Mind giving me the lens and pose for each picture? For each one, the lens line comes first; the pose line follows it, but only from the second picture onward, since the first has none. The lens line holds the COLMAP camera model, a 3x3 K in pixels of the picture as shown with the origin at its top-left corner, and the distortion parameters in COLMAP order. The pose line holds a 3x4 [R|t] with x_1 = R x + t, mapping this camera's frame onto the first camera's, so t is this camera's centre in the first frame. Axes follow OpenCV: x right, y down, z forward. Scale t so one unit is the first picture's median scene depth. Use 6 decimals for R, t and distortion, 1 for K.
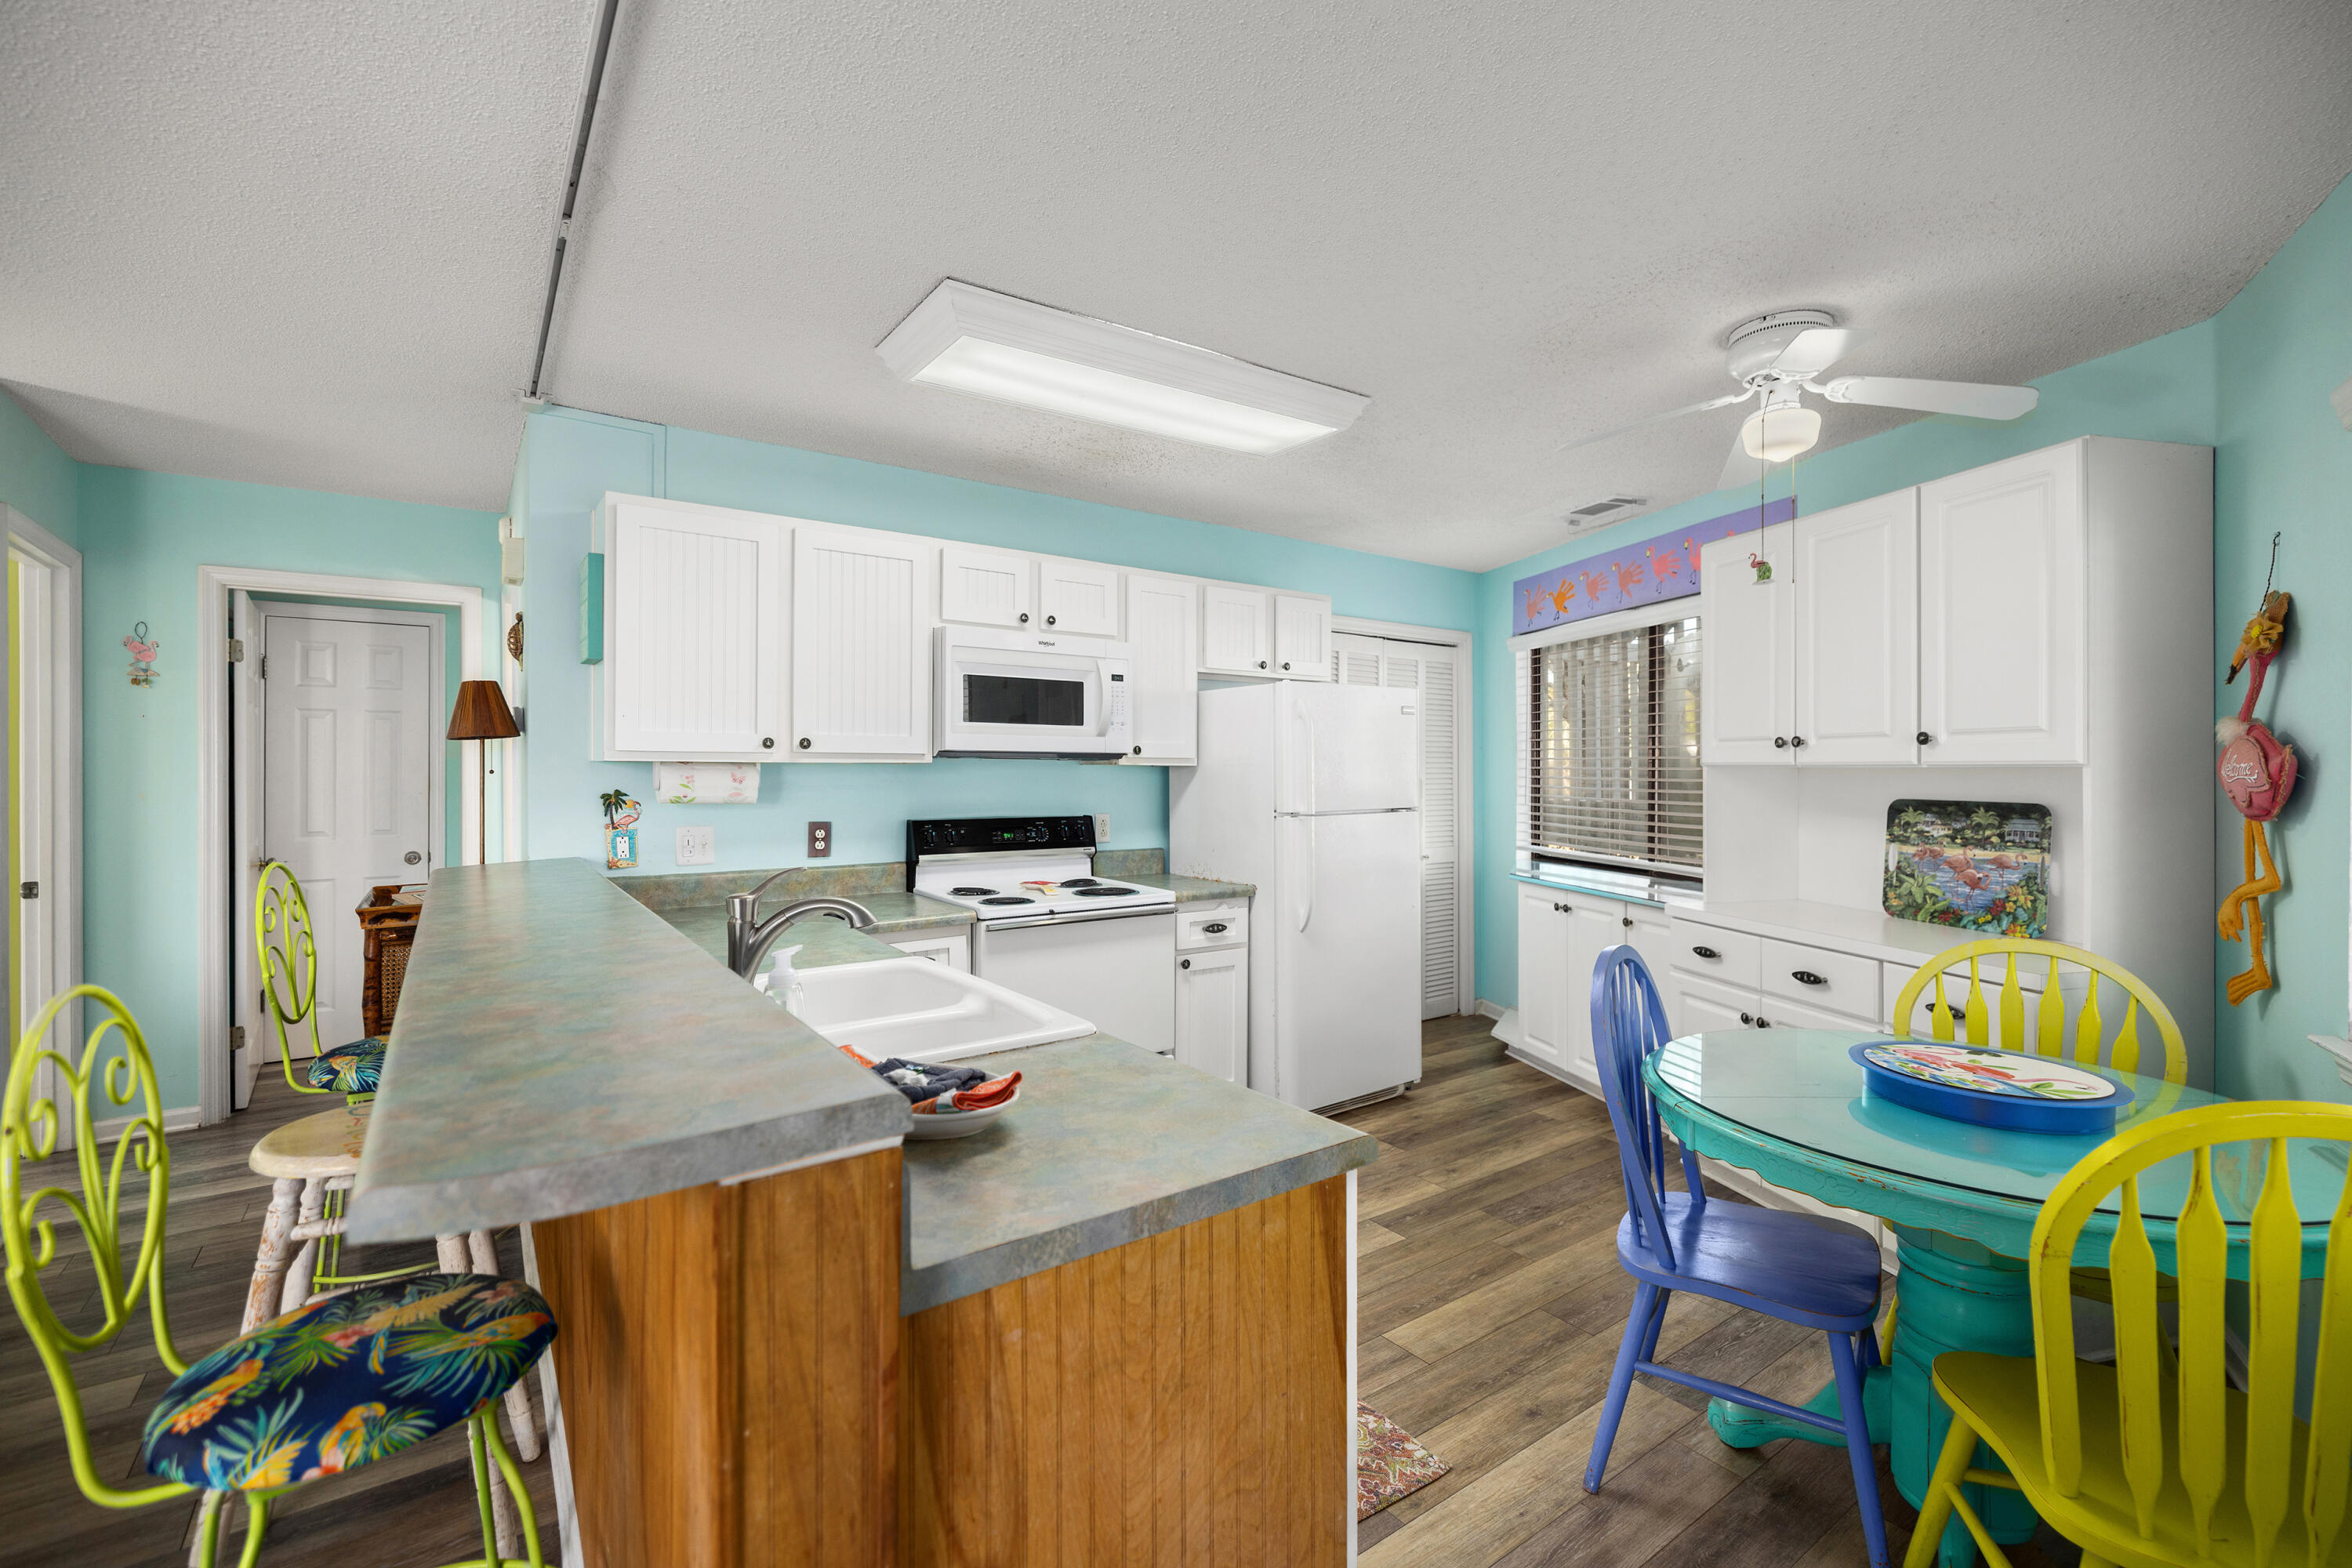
lens RADIAL K [[1061.3, 0, 1171.8], [0, 1061.3, 760.3], [0, 0, 1]] dist [-0.002038, -0.000233]
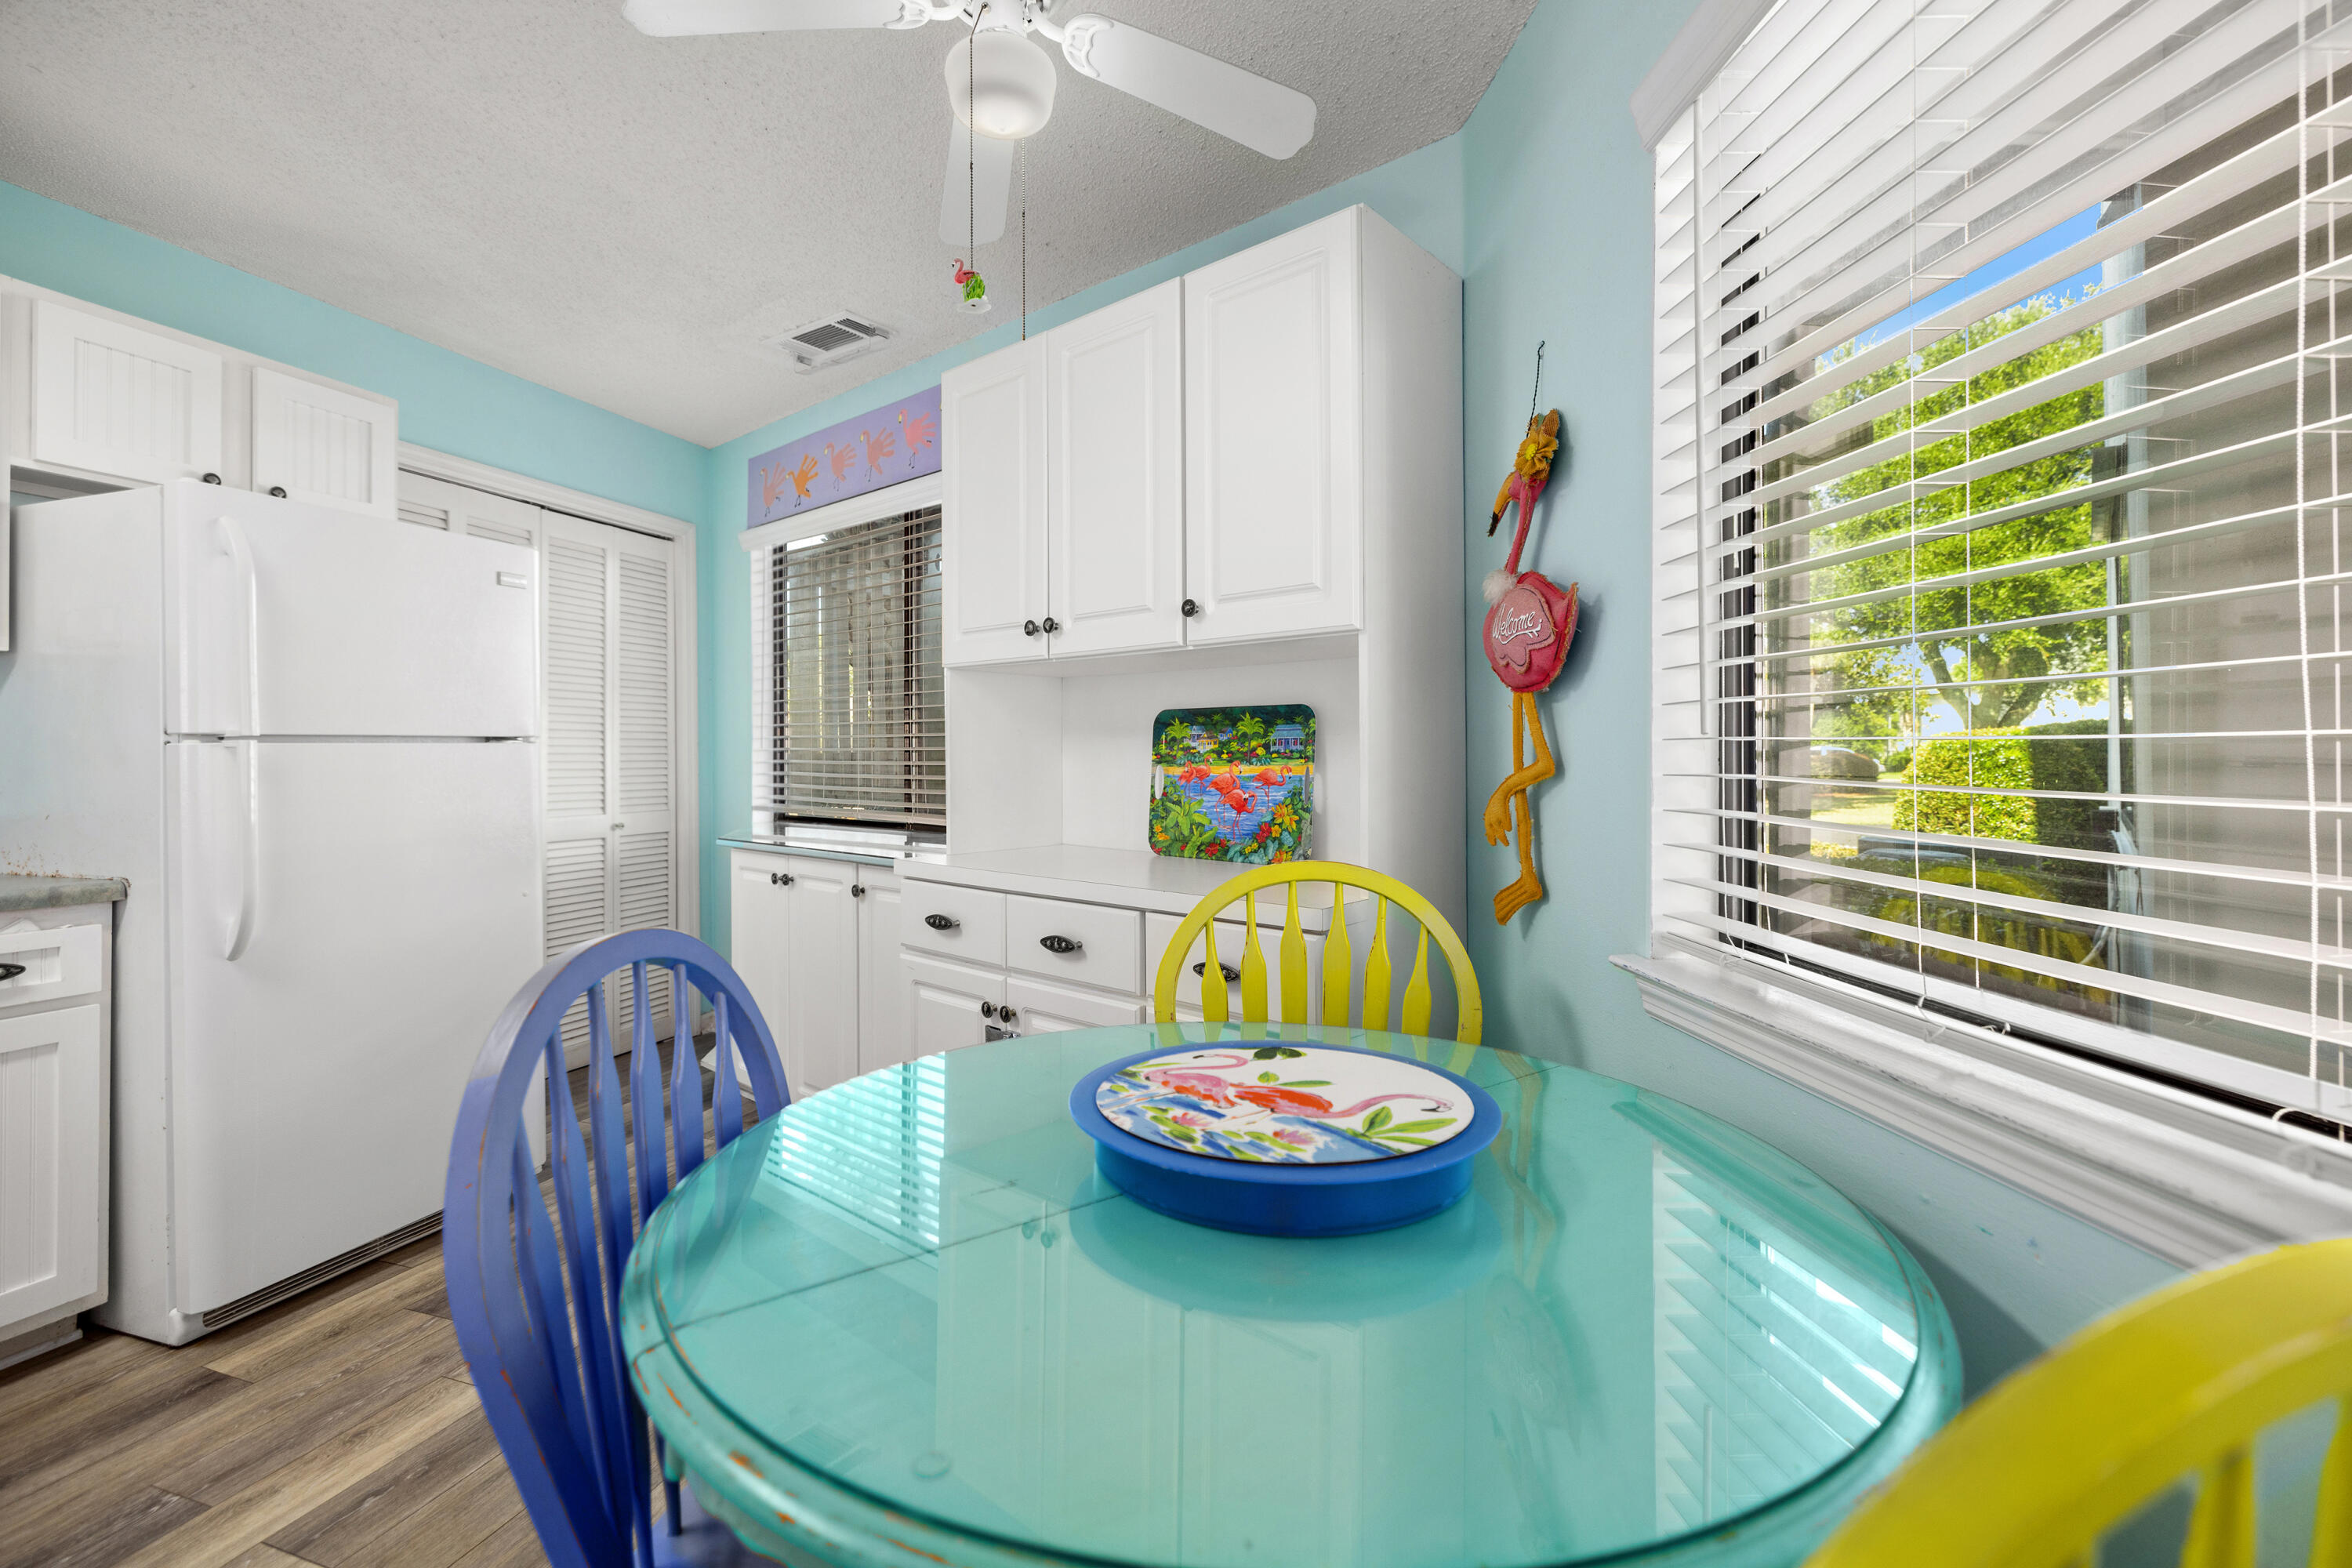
lens RADIAL K [[982.6, 0, 1185.1], [0, 982.6, 753.7], [0, 0, 1]] dist [-0.000017, 0.000050]
pose [[0.818368, -0.002834, 0.574688, 0.284230], [0.005421, 0.999981, -0.002788, 0.077697], [-0.574669, 0.005397, 0.818368, 0.401227]]
